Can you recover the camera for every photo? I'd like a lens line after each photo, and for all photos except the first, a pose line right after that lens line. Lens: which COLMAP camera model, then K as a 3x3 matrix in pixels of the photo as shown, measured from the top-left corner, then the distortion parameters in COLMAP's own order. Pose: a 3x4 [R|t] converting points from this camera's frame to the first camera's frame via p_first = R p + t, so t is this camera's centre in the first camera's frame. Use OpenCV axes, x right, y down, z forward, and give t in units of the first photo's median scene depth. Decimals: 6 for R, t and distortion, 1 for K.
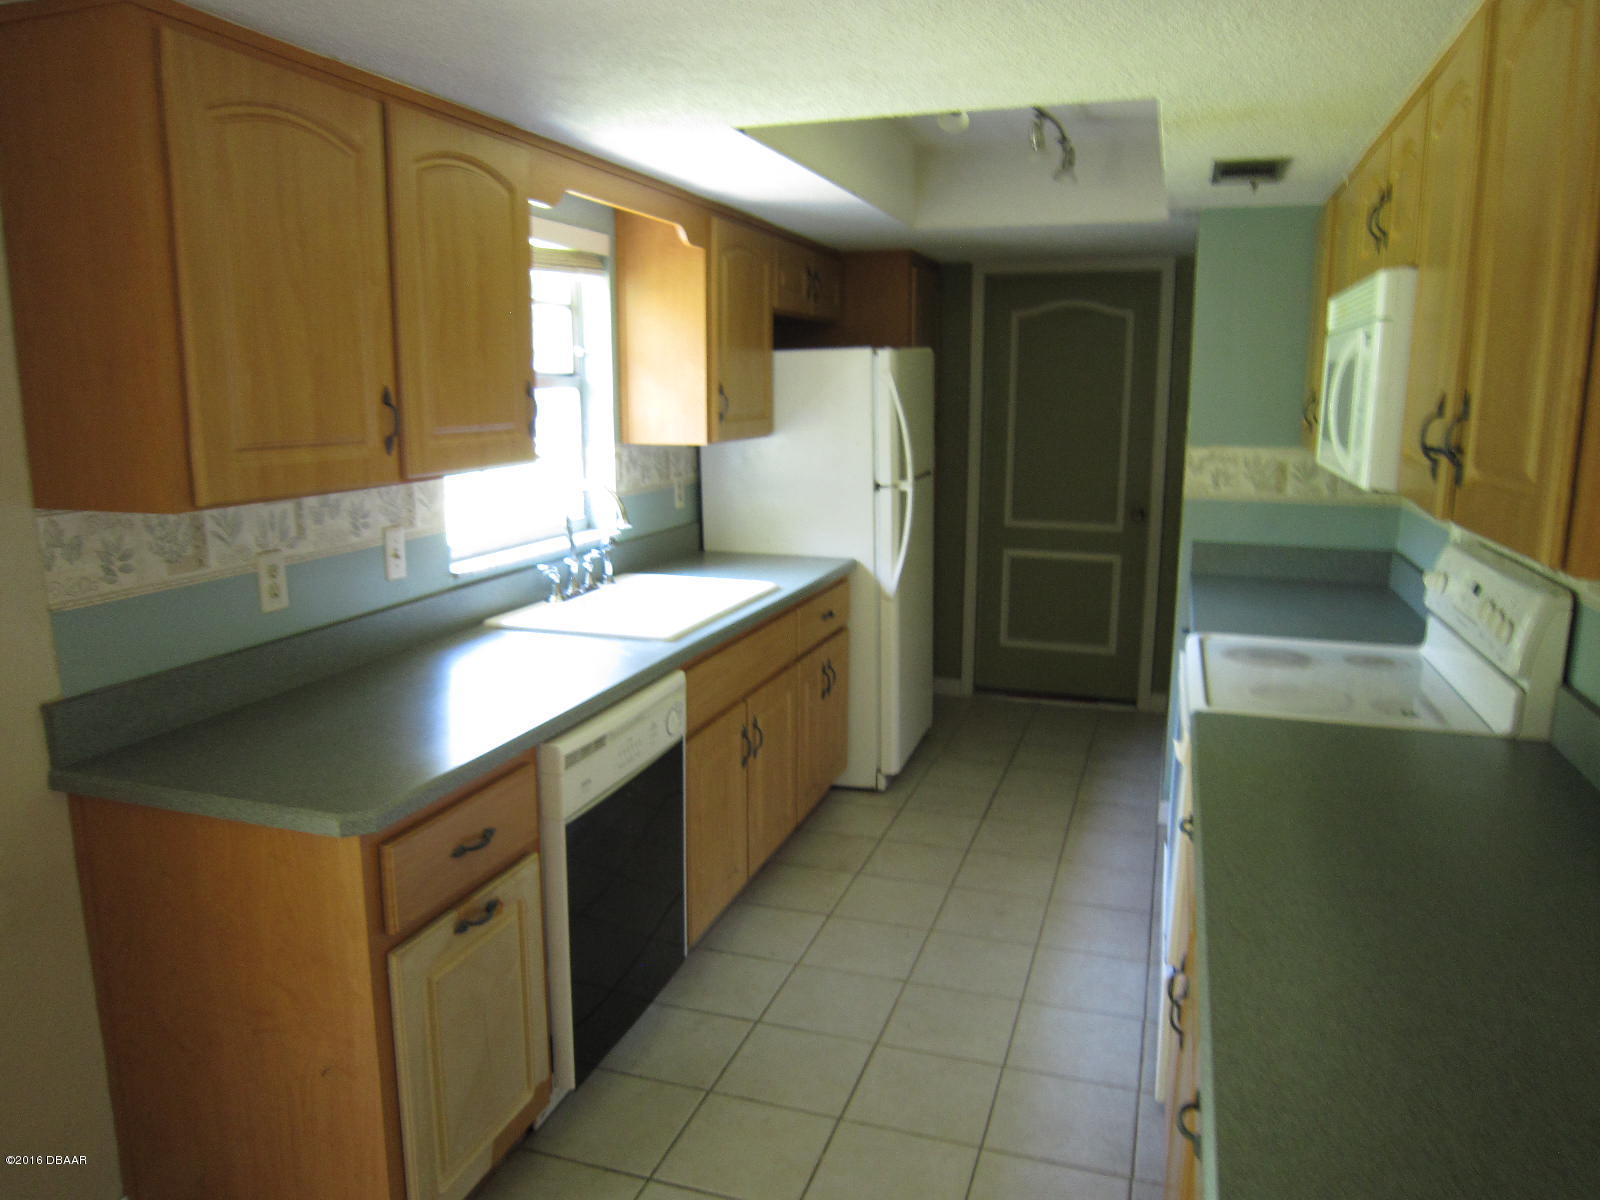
lens RADIAL K [[1147.3, 0, 800.0], [0, 1147.3, 600.0], [0, 0, 1]] dist [-0.042216, 0.006342]
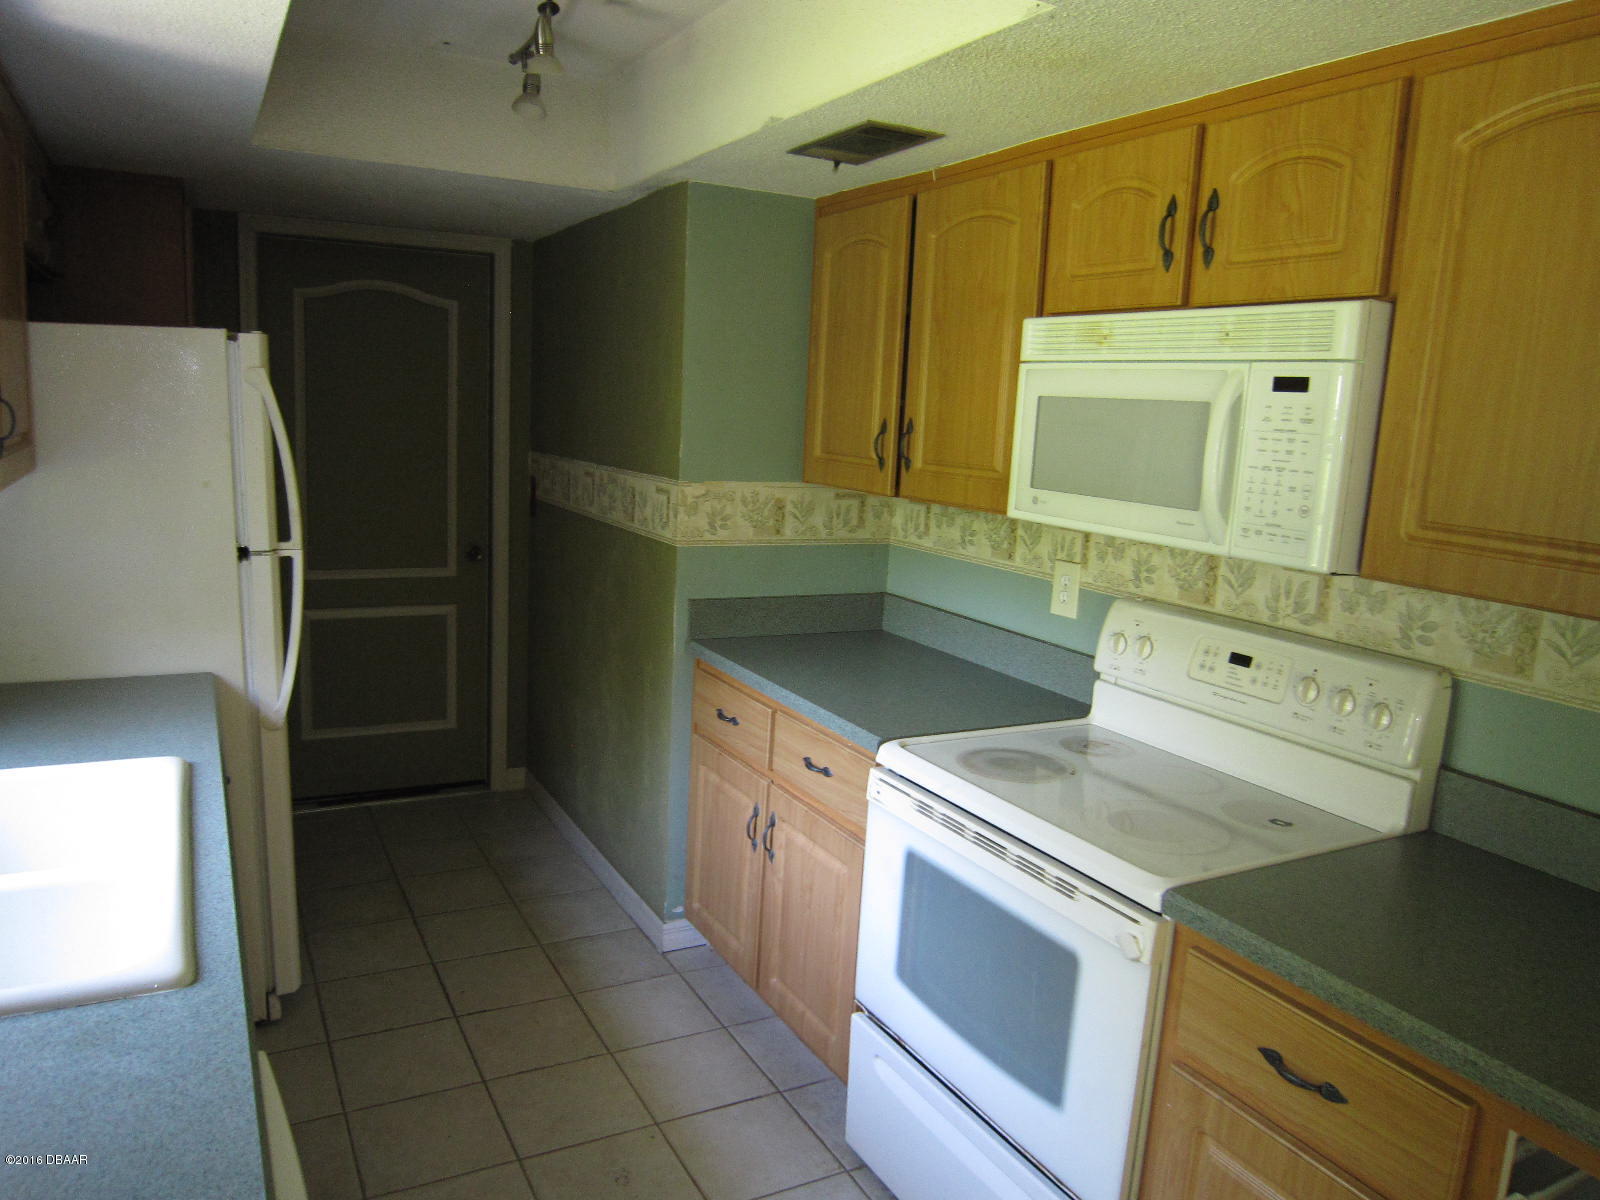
lens RADIAL K [[1147.3, 0, 800.0], [0, 1147.3, 600.0], [0, 0, 1]] dist [-0.042216, 0.006342]
pose [[0.690525, -0.091596, 0.717485, -0.169314], [0.089074, 0.995168, 0.041320, -0.072652], [-0.717803, 0.035377, 0.695347, 0.359544]]
